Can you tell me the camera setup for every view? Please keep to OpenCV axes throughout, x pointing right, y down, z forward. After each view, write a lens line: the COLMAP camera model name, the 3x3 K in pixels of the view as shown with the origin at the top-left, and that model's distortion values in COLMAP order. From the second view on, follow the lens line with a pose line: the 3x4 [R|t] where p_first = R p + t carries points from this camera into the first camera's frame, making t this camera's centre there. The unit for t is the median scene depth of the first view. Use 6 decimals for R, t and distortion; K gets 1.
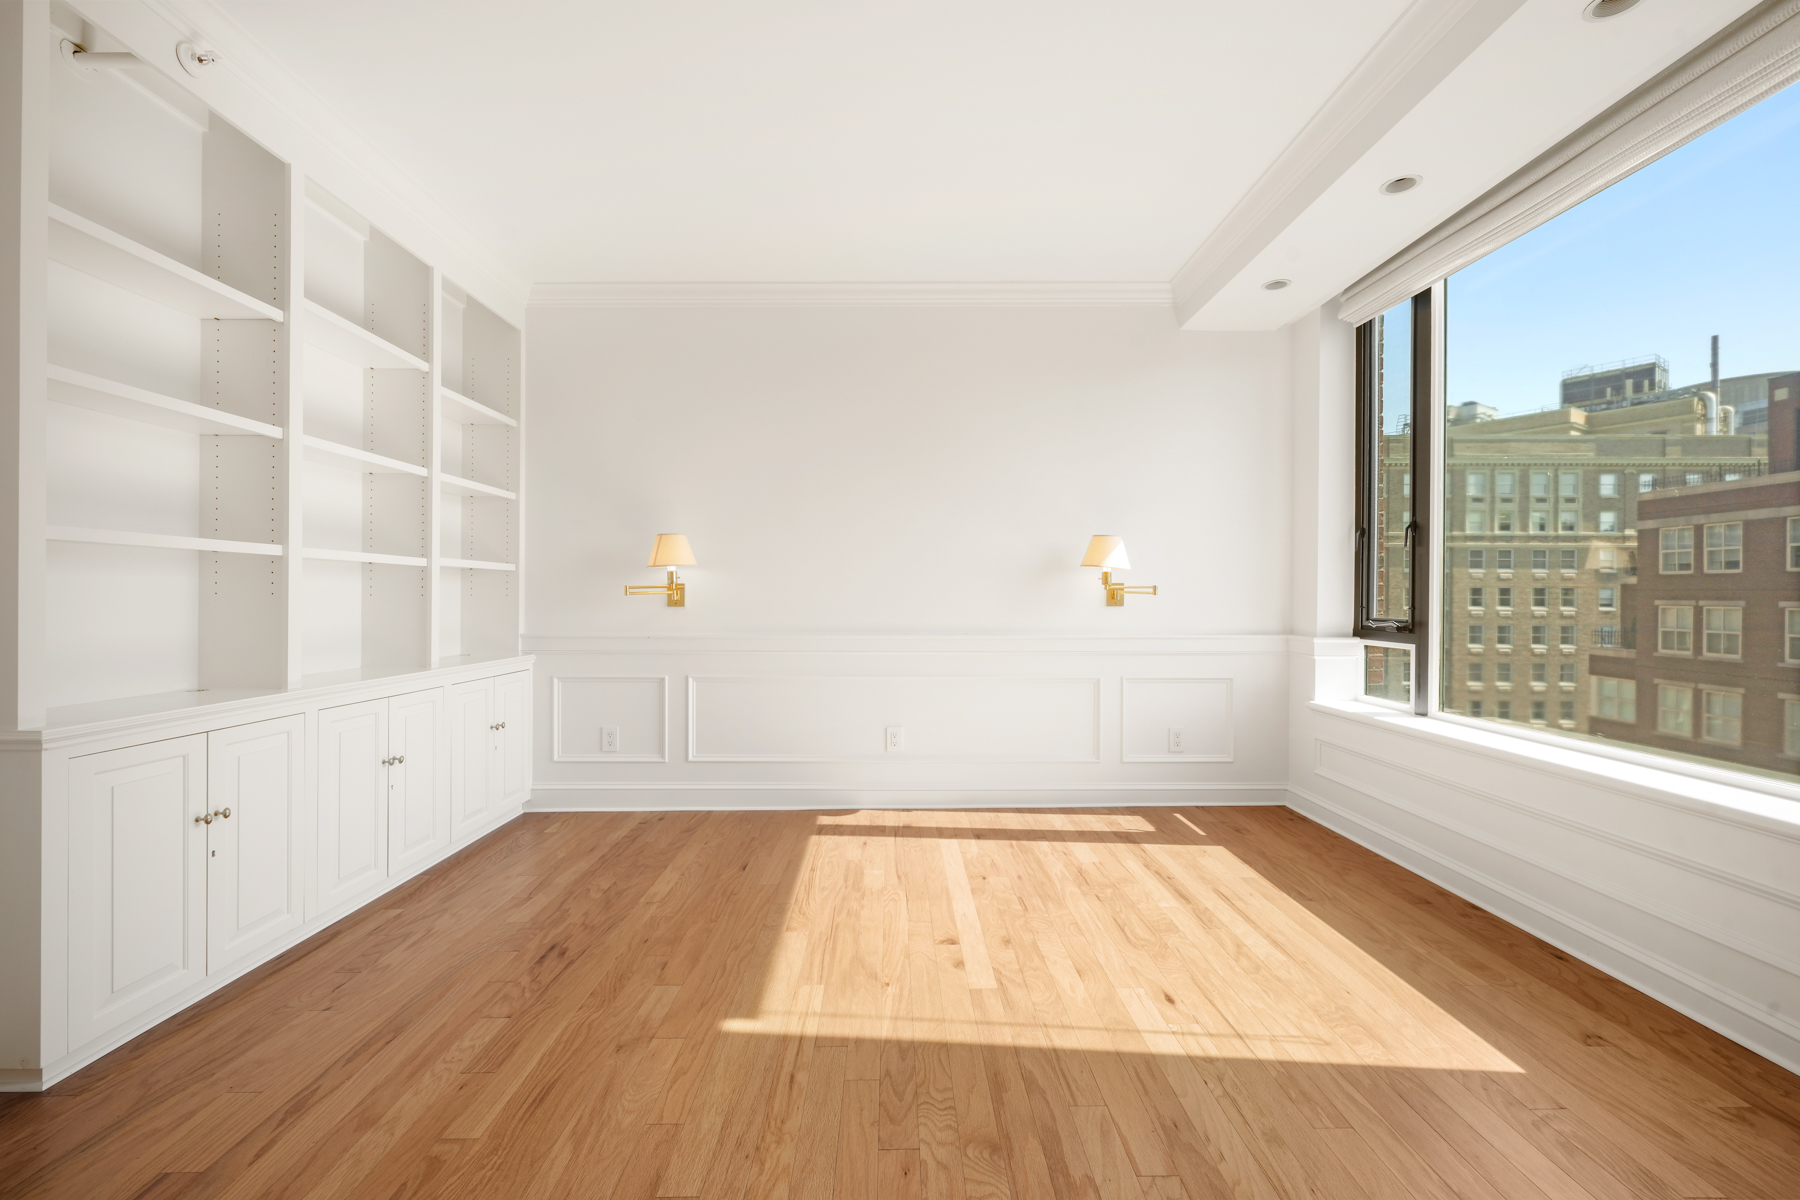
lens RADIAL K [[746.4, 0, 899.2], [0, 746.4, 598.1], [0, 0, 1]] dist [-0.000027, -0.000242]
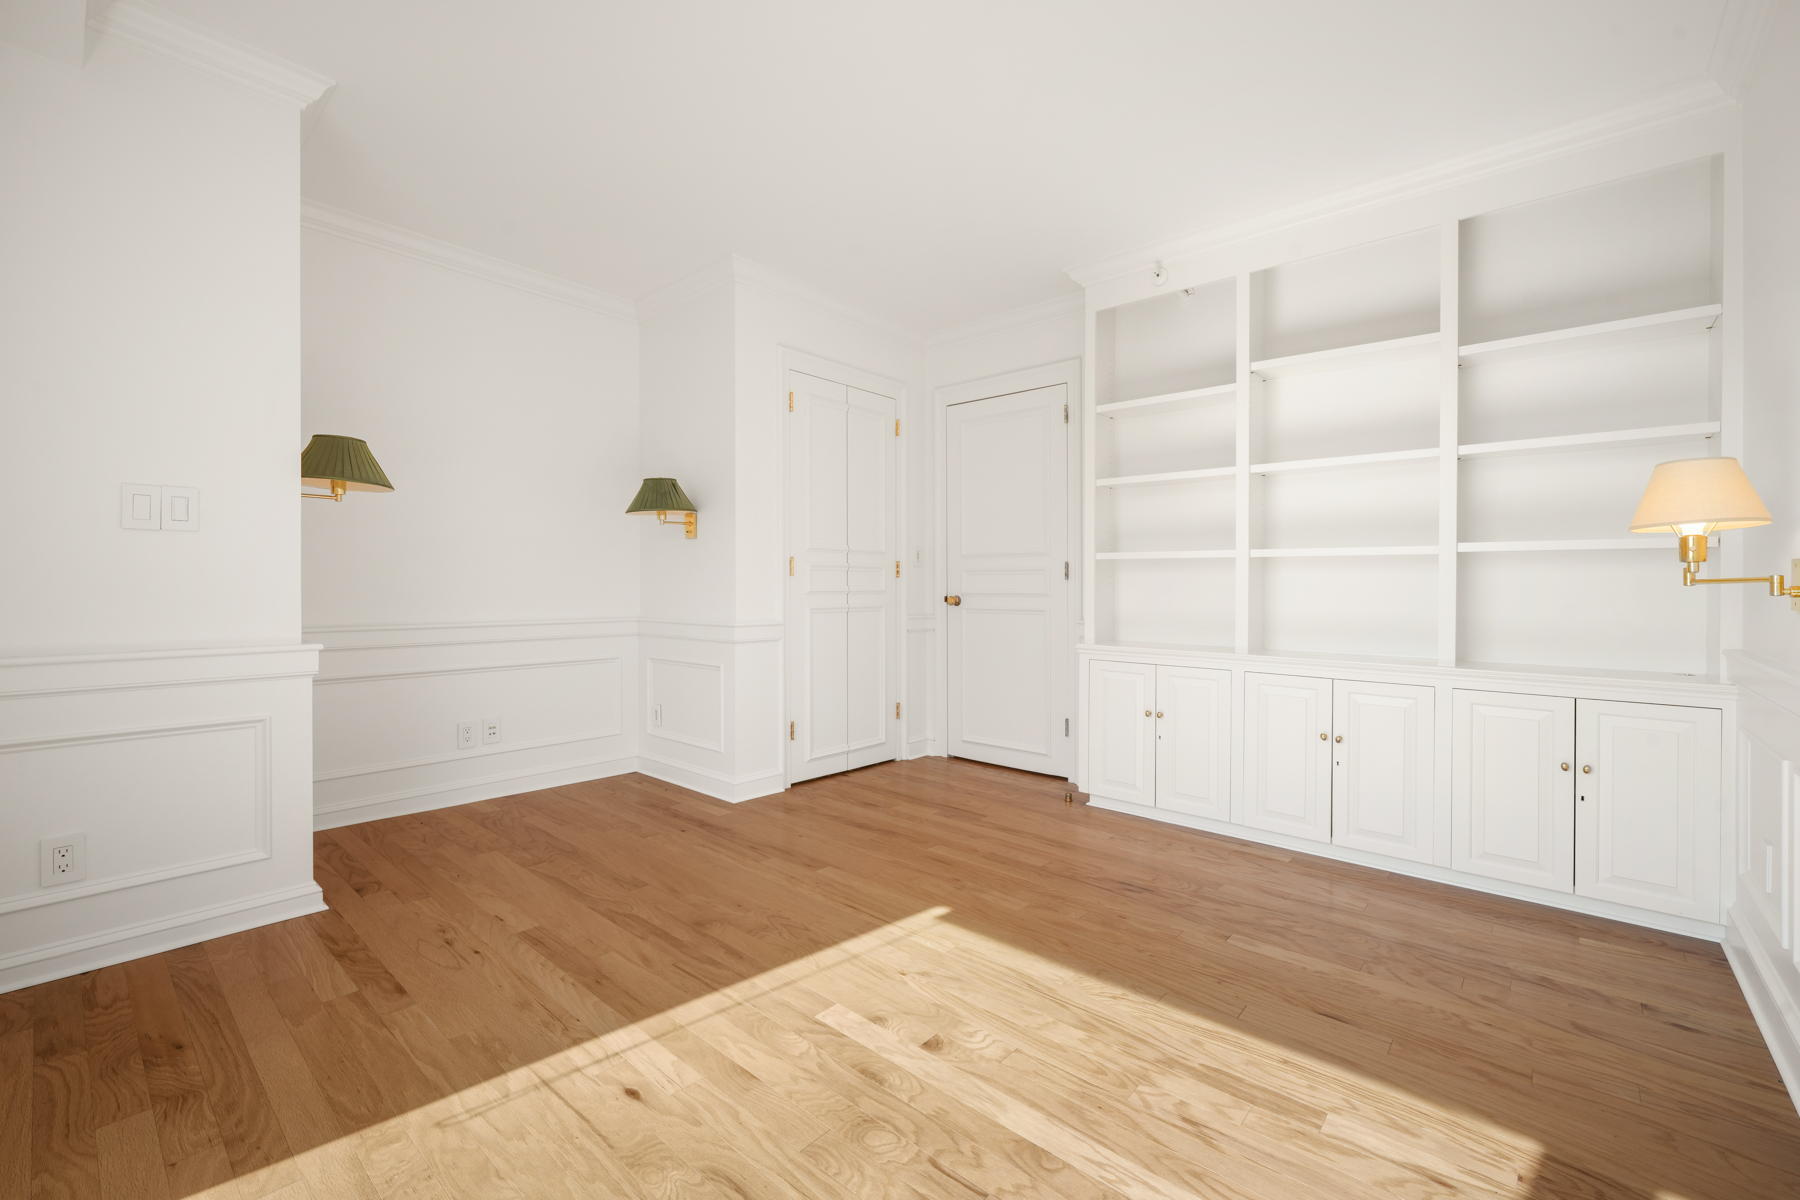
lens RADIAL K [[746.4, 0, 899.2], [0, 746.4, 598.1], [0, 0, 1]] dist [-0.000027, -0.000242]
pose [[-0.662849, 0.008723, -0.748702, 0.582897], [-0.008843, 0.999771, 0.019477, -0.001487], [0.748701, 0.019532, -0.662621, 1.318458]]
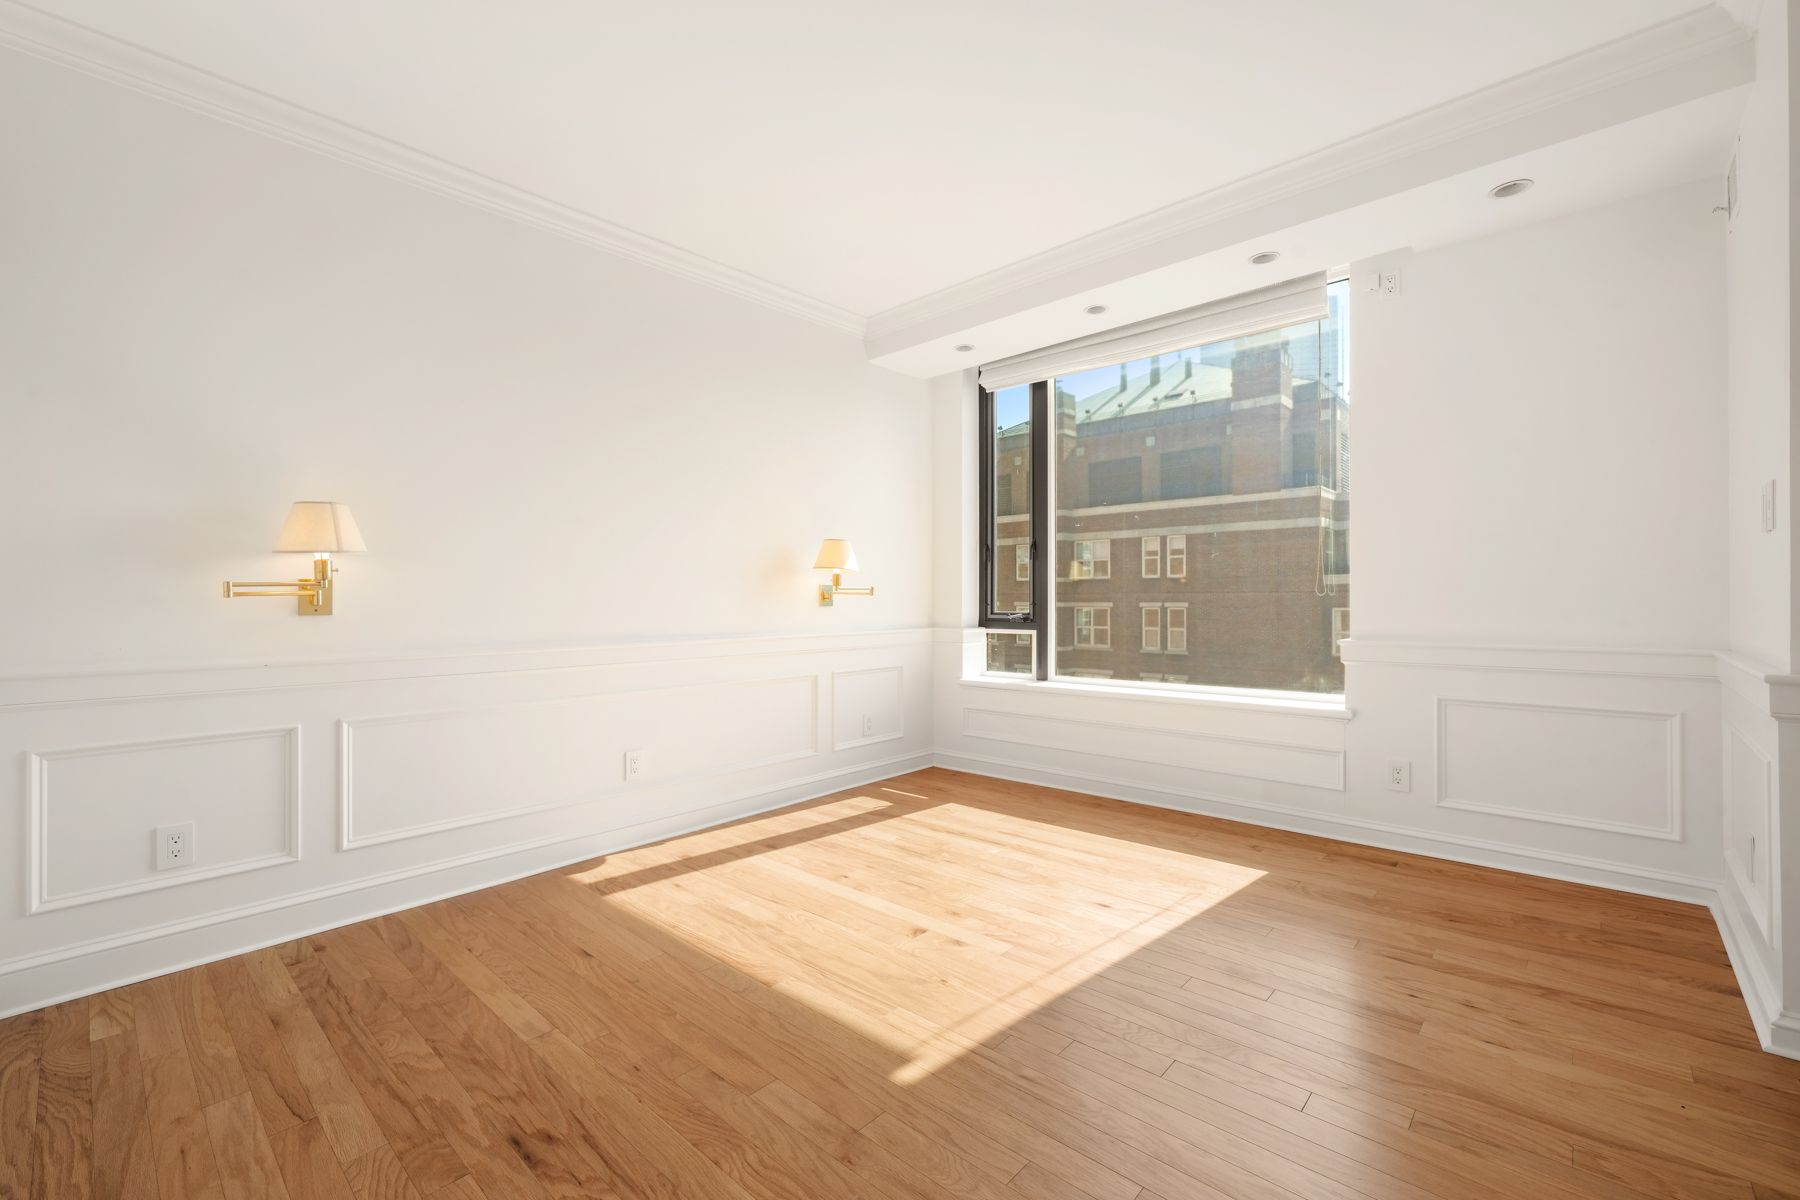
lens RADIAL K [[753.3, 0, 892.1], [0, 753.3, 598.9], [0, 0, 1]] dist [-0.000984, 0.000047]
pose [[0.685486, -0.004736, 0.728070, -0.638153], [0.010635, 0.999937, -0.003508, 0.007094], [-0.728008, 0.010148, 0.685494, 0.284769]]
